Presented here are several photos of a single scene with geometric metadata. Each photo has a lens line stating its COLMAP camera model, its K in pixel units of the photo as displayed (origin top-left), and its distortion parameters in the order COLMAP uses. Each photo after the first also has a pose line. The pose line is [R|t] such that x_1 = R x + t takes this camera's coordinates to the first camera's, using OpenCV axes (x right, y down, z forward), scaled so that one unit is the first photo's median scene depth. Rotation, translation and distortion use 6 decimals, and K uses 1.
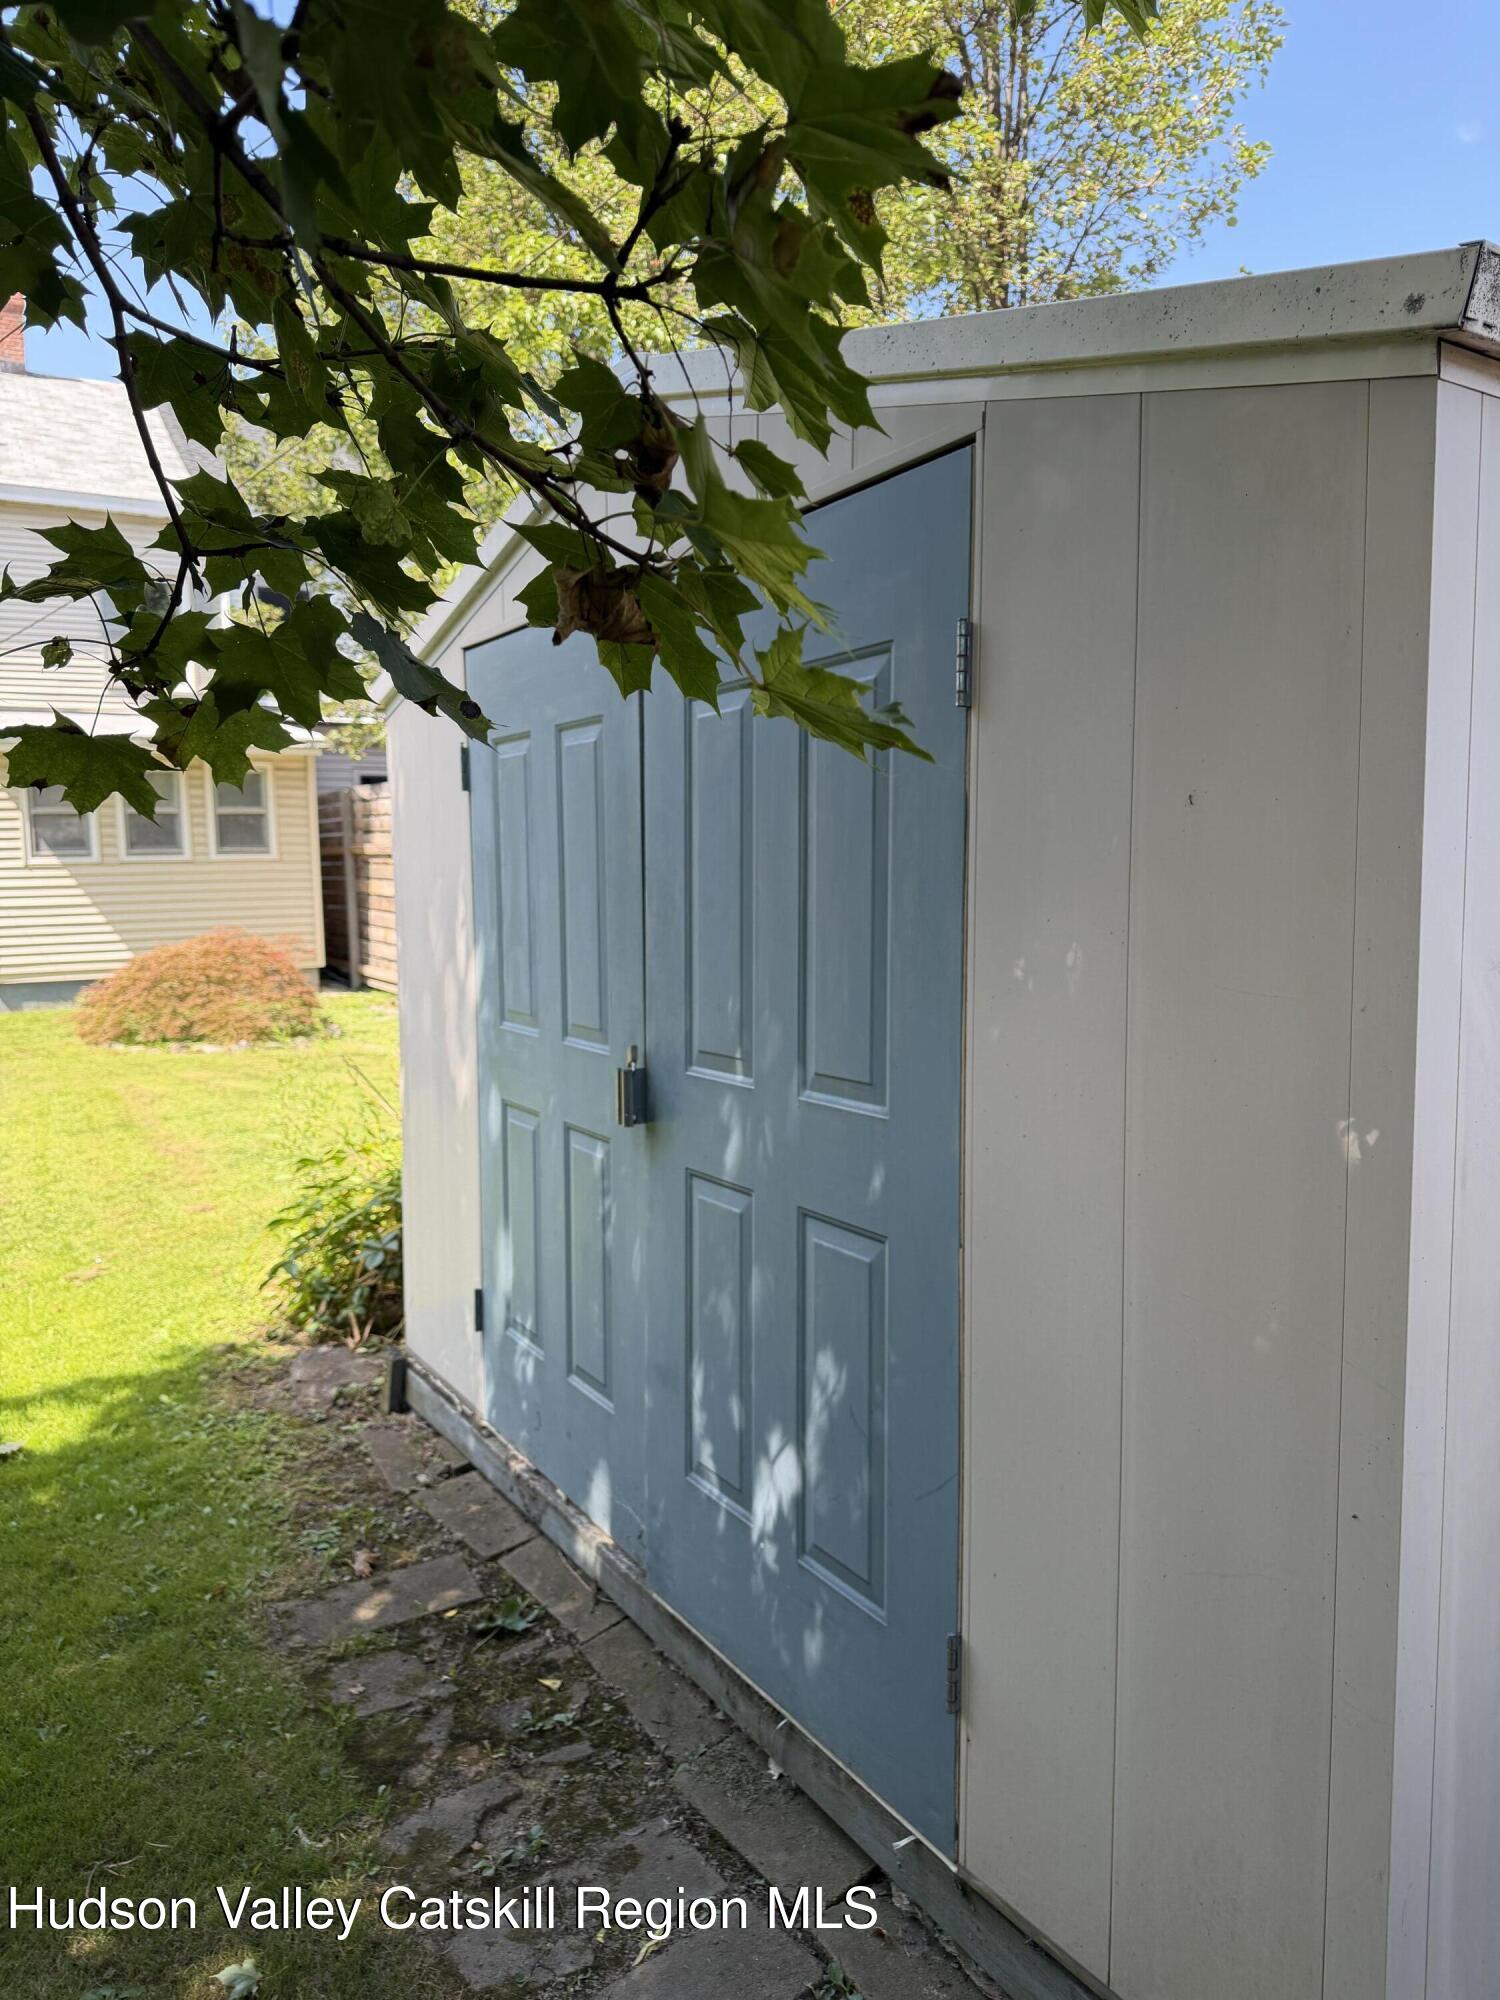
lens RADIAL K [[1388.5, 0, 758.7], [0, 1388.5, 981.0], [0, 0, 1]] dist [-0.018048, -0.000923]
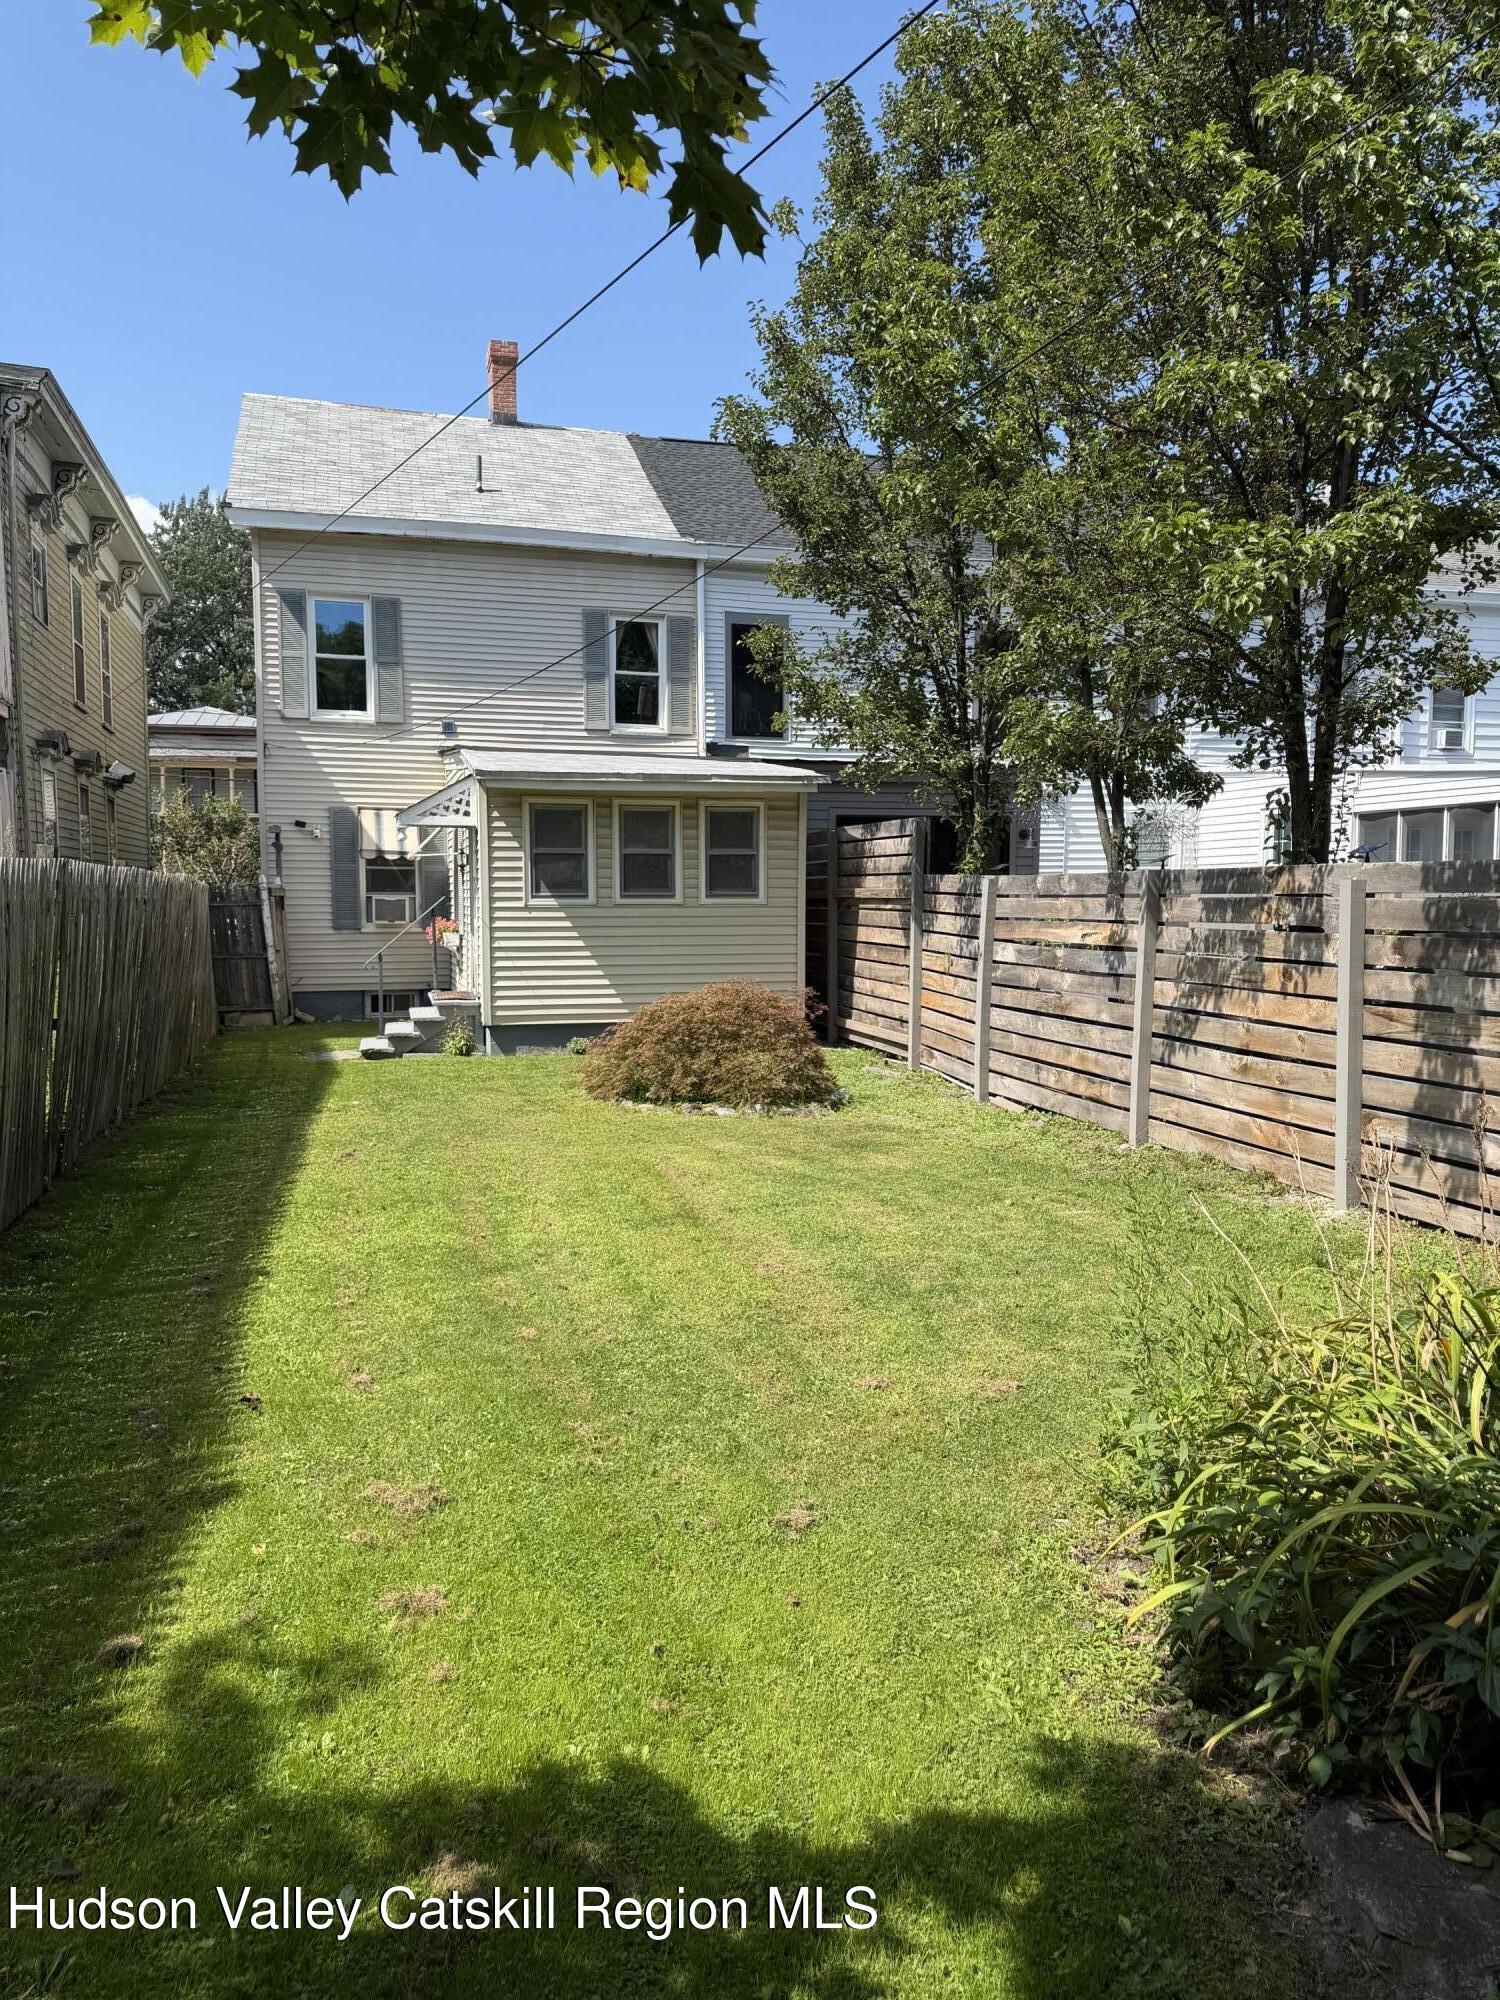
lens RADIAL K [[1381.1, 0, 743.6], [0, 1381.1, 1013.9], [0, 0, 1]] dist [0.010719, -0.000960]
pose [[0.958690, 0.033432, -0.282481, -0.125851], [-0.036152, 0.999337, -0.004421, -0.010887], [0.282146, 0.014451, 0.959263, 0.130318]]
